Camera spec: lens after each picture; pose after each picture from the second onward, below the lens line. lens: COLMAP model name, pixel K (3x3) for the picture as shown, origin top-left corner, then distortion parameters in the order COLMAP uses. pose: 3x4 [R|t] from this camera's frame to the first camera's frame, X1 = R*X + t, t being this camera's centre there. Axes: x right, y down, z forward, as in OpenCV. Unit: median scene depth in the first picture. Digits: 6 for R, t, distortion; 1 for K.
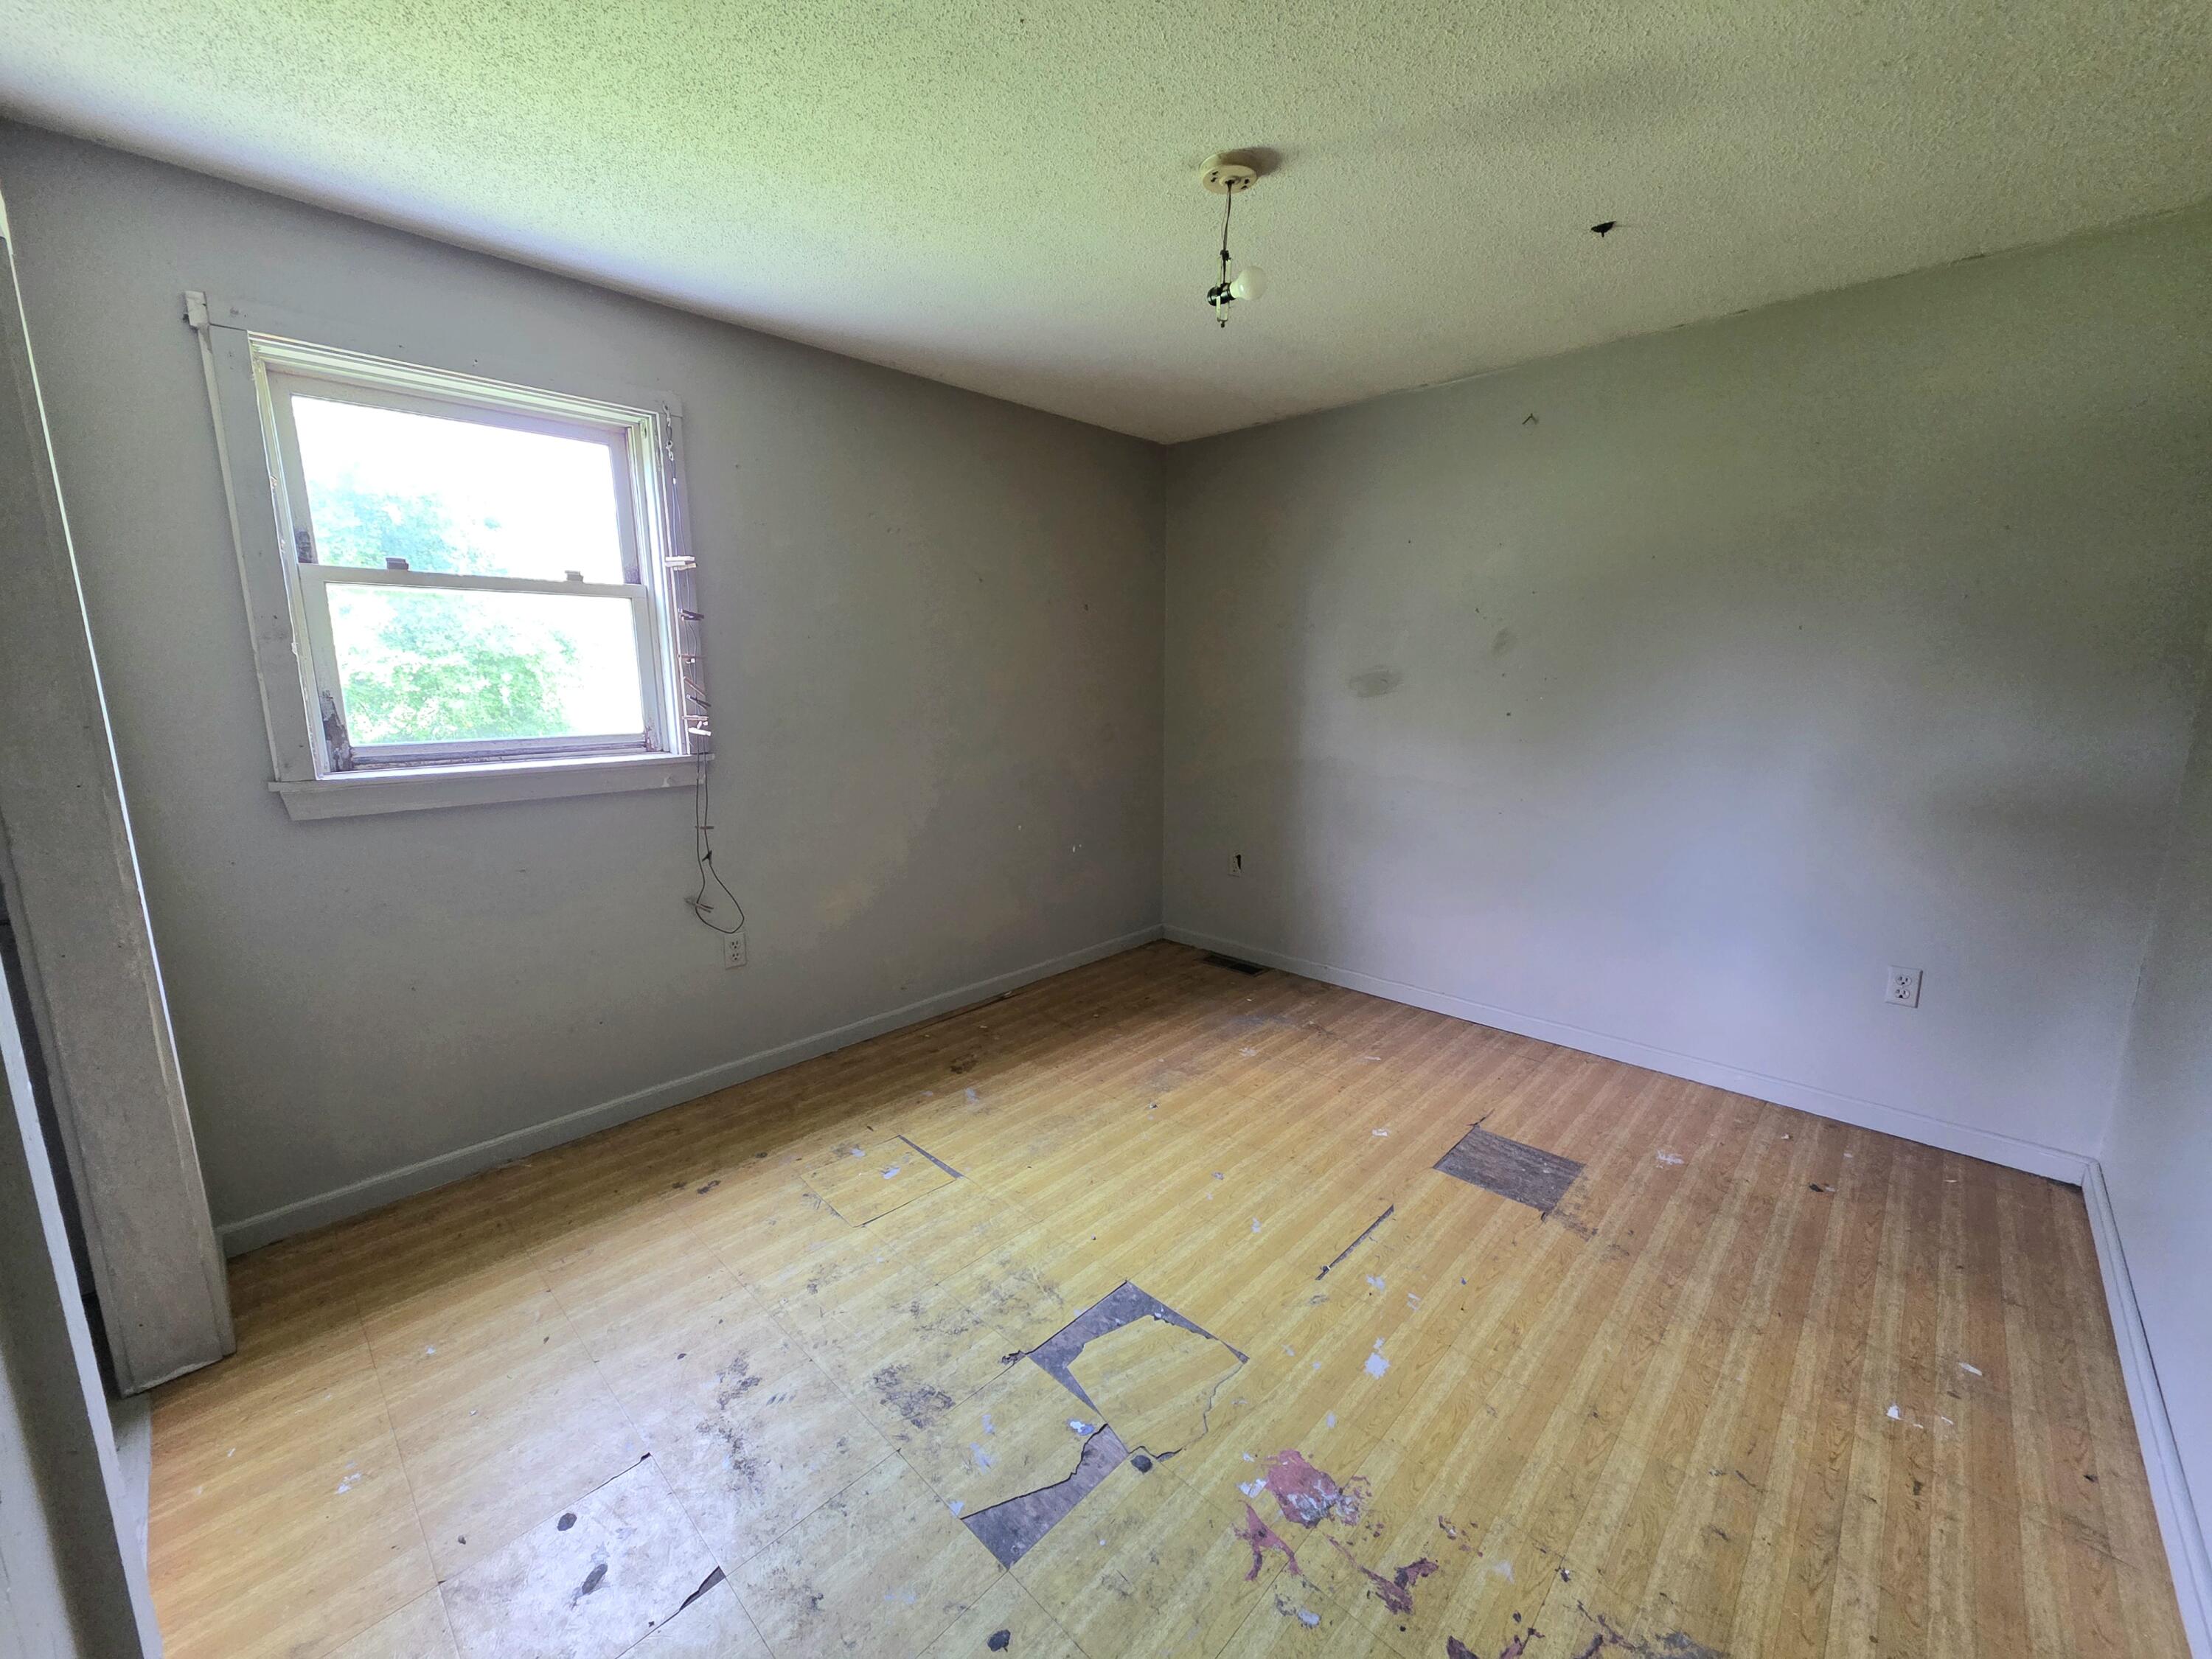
lens RADIAL K [[876.0, 0, 1113.2], [0, 876.0, 820.1], [0, 0, 1]] dist [0.001224, -0.000185]
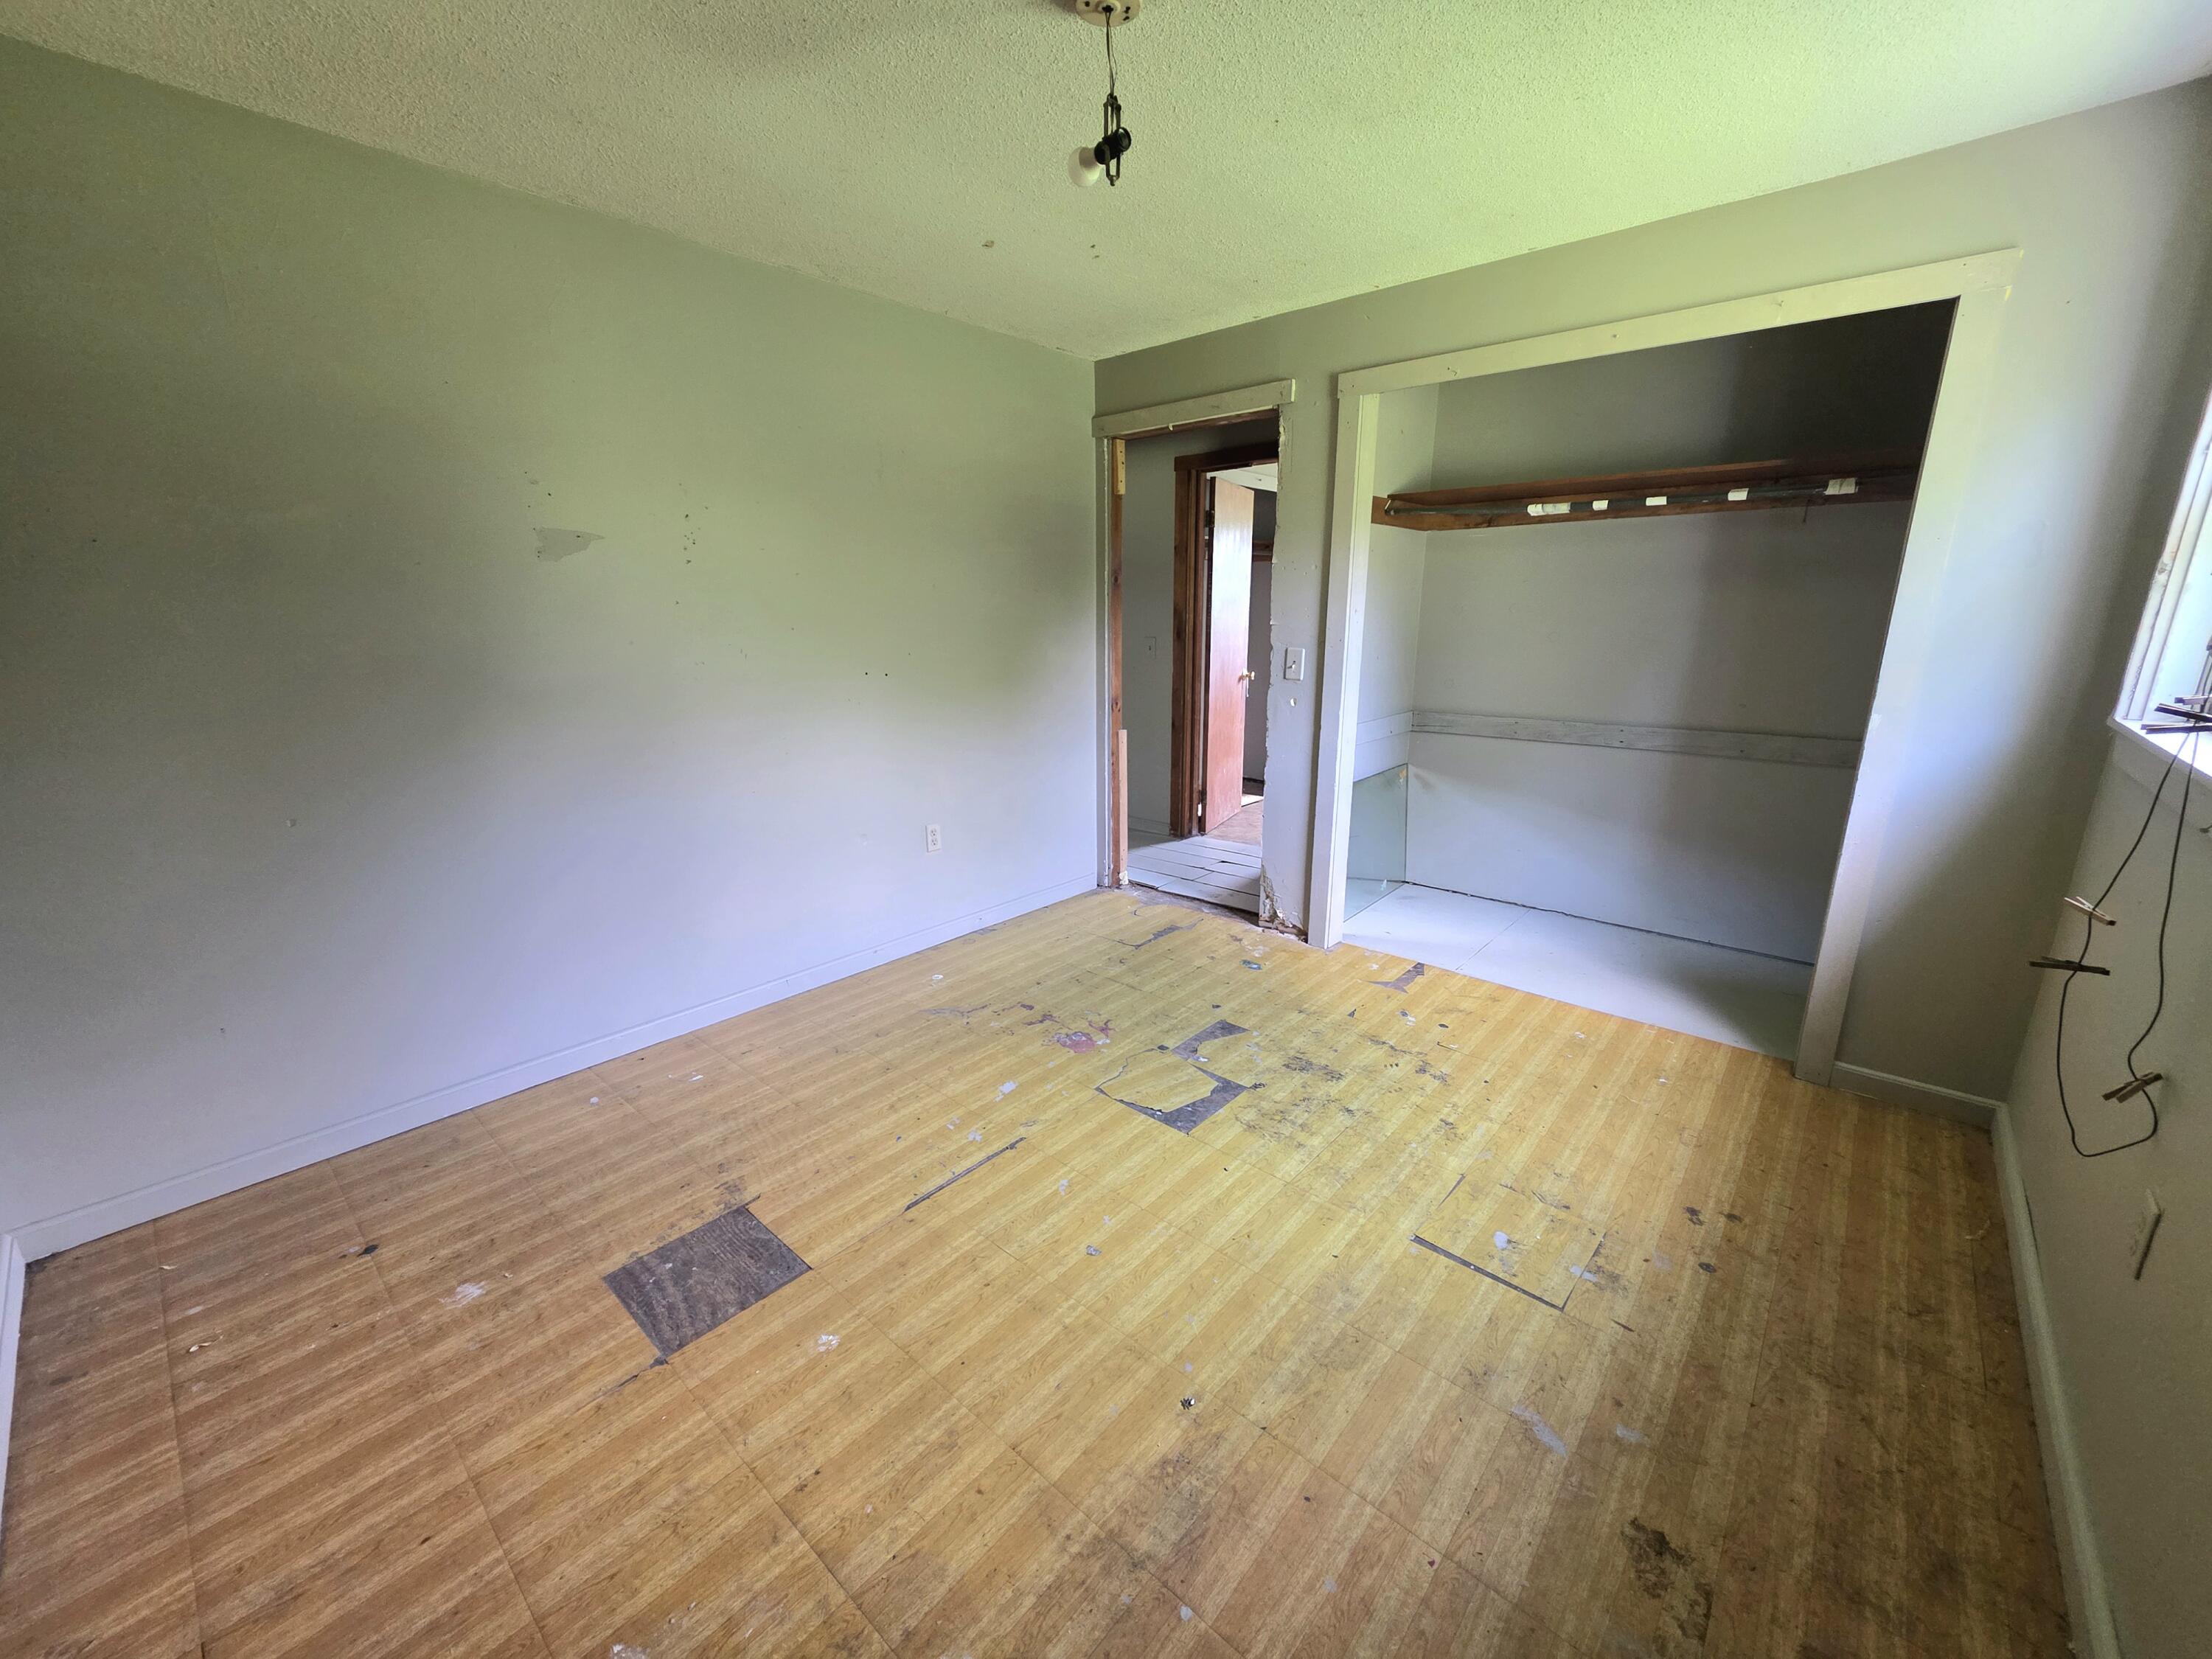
lens RADIAL K [[876.0, 0, 1095.3], [0, 876.0, 836.6], [0, 0, 1]] dist [0.001224, -0.000185]
pose [[-0.999763, 0.012813, -0.017603, 0.135320], [0.004289, 0.908572, 0.417706, -0.284878], [0.021346, 0.417532, -0.908412, 1.669735]]
